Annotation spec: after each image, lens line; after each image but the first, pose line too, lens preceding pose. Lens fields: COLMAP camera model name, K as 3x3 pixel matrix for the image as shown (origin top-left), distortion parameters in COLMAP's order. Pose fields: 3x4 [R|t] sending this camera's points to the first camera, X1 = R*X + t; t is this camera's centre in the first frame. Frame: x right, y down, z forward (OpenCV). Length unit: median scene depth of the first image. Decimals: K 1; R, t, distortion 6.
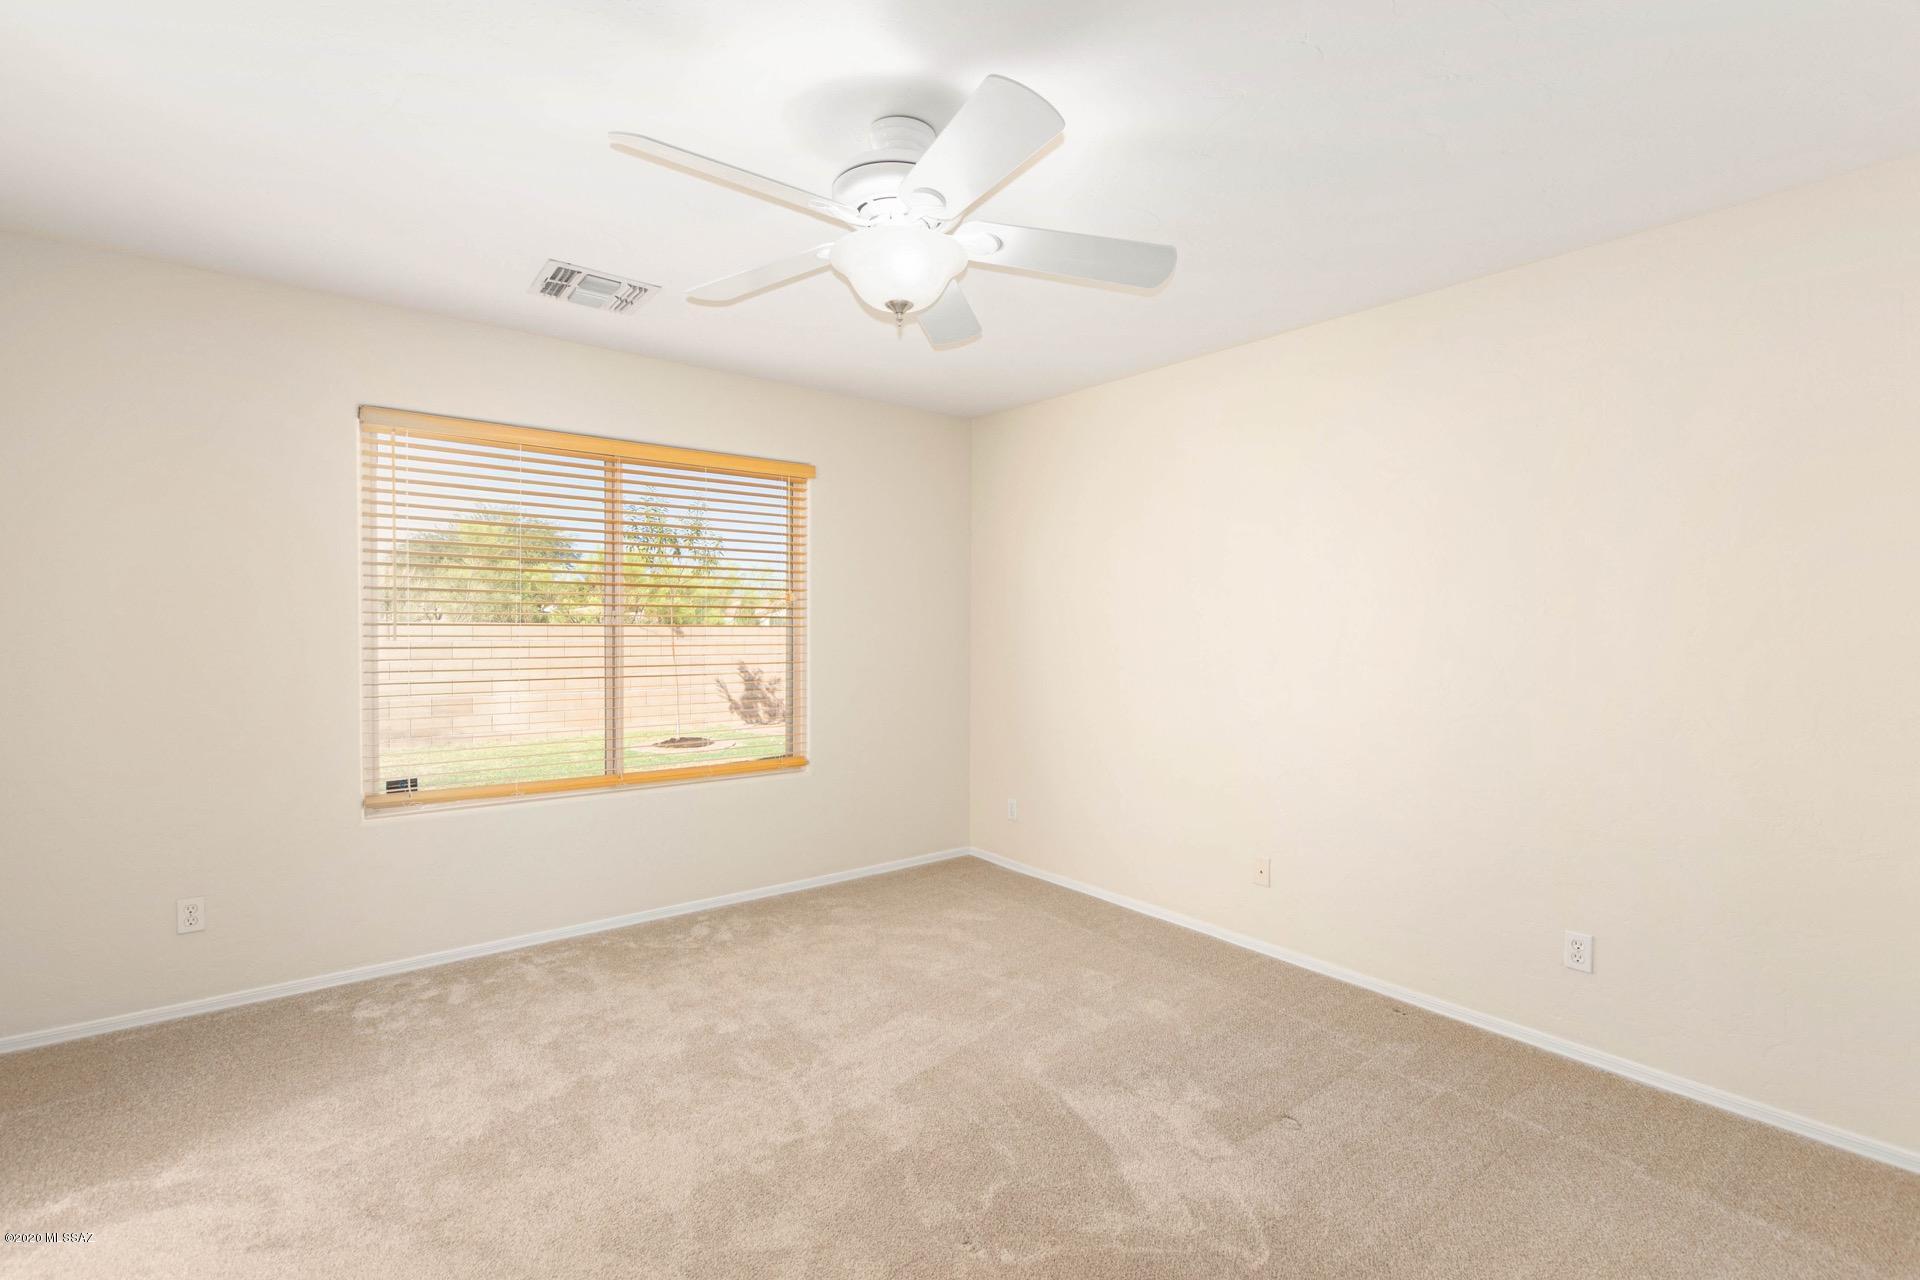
lens RADIAL K [[874.2, 0, 947.0], [0, 874.2, 637.1], [0, 0, 1]] dist [-0.001493, -0.000505]
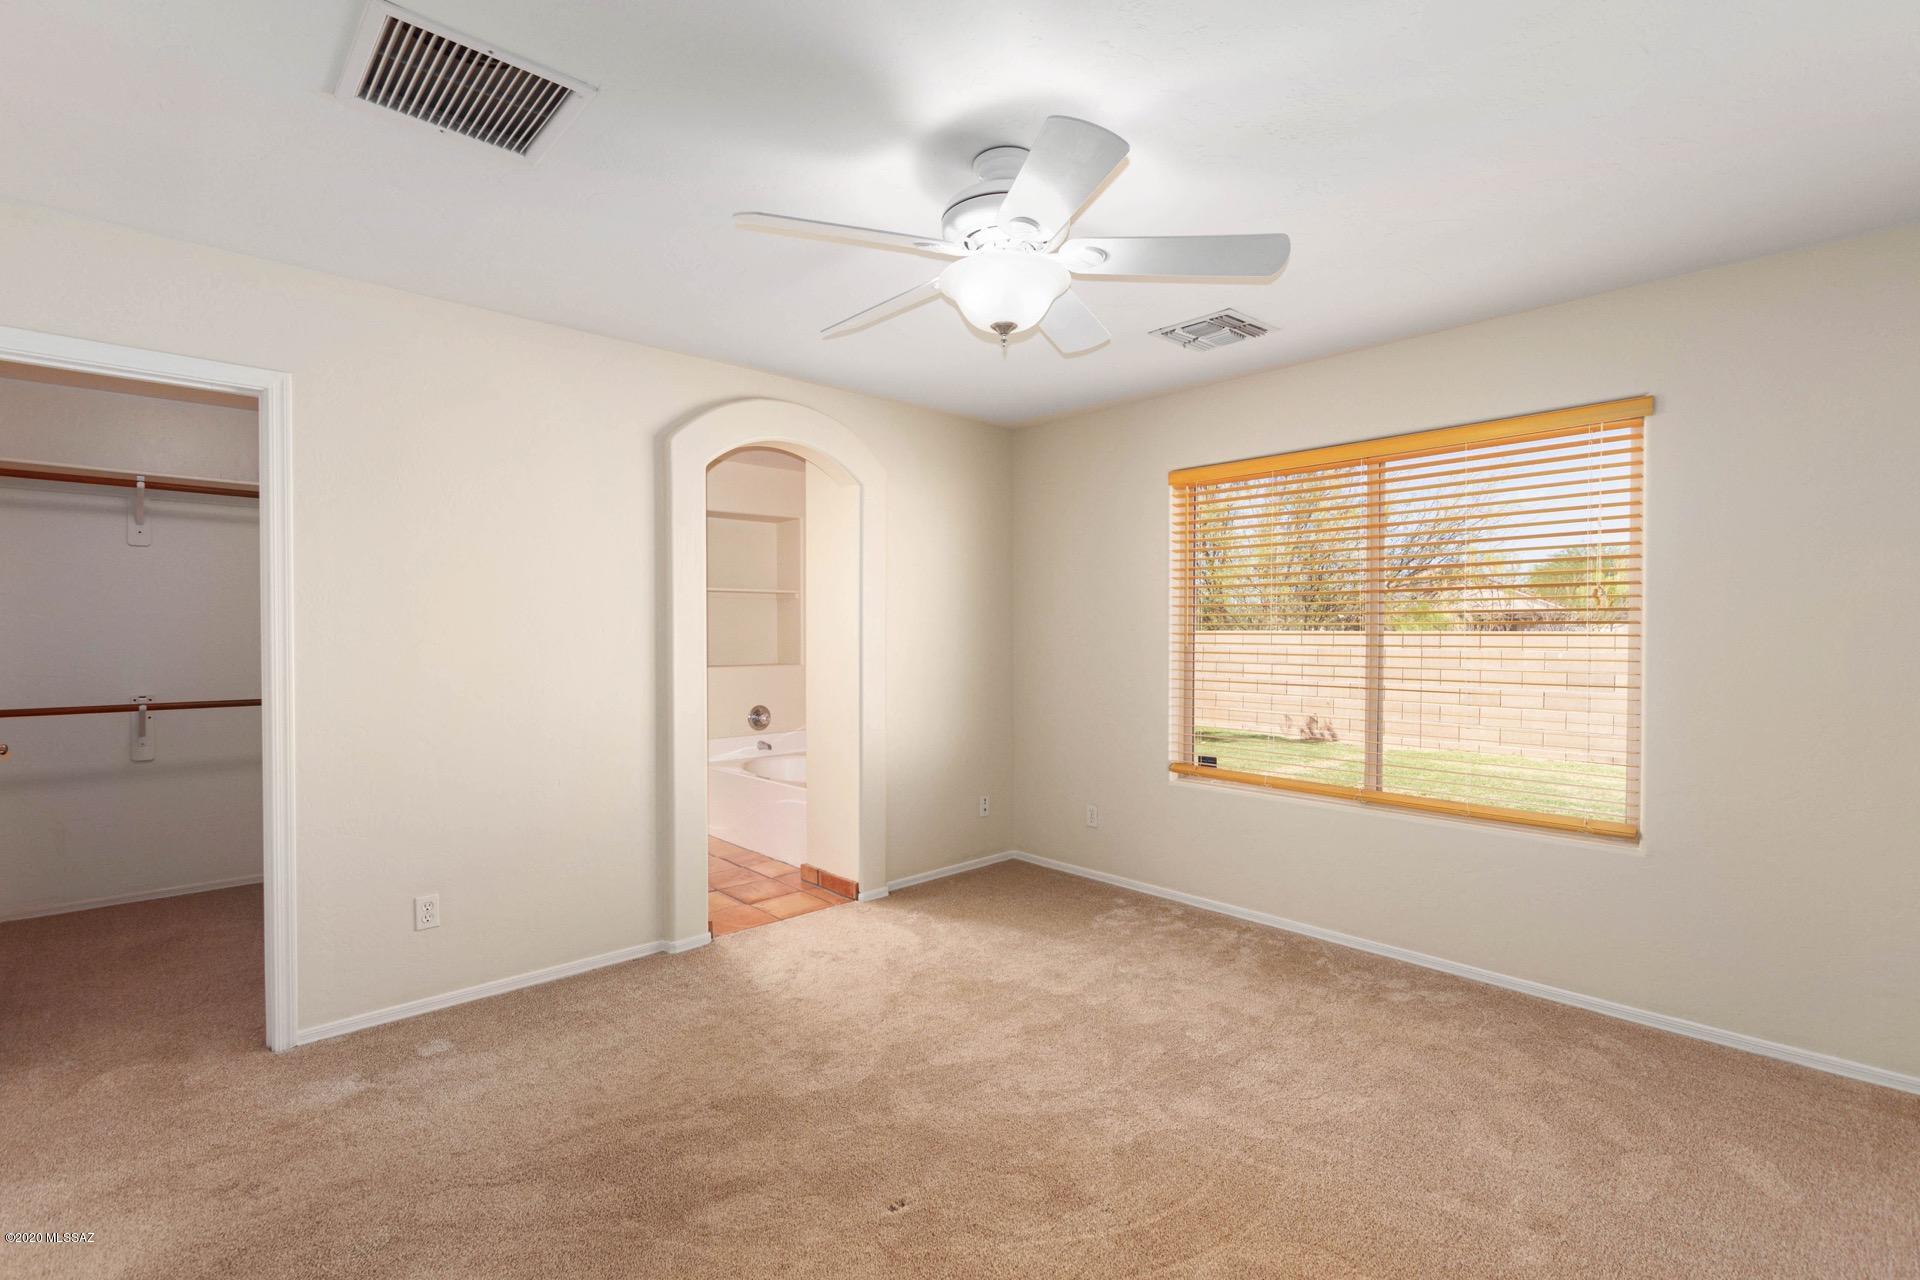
lens RADIAL K [[874.2, 0, 947.0], [0, 874.2, 637.1], [0, 0, 1]] dist [-0.001493, -0.000505]
pose [[0.070325, 0.004254, -0.997515, 0.630348], [-0.011068, 0.999933, 0.003484, -0.009841], [0.997463, 0.010795, 0.070367, 0.549601]]
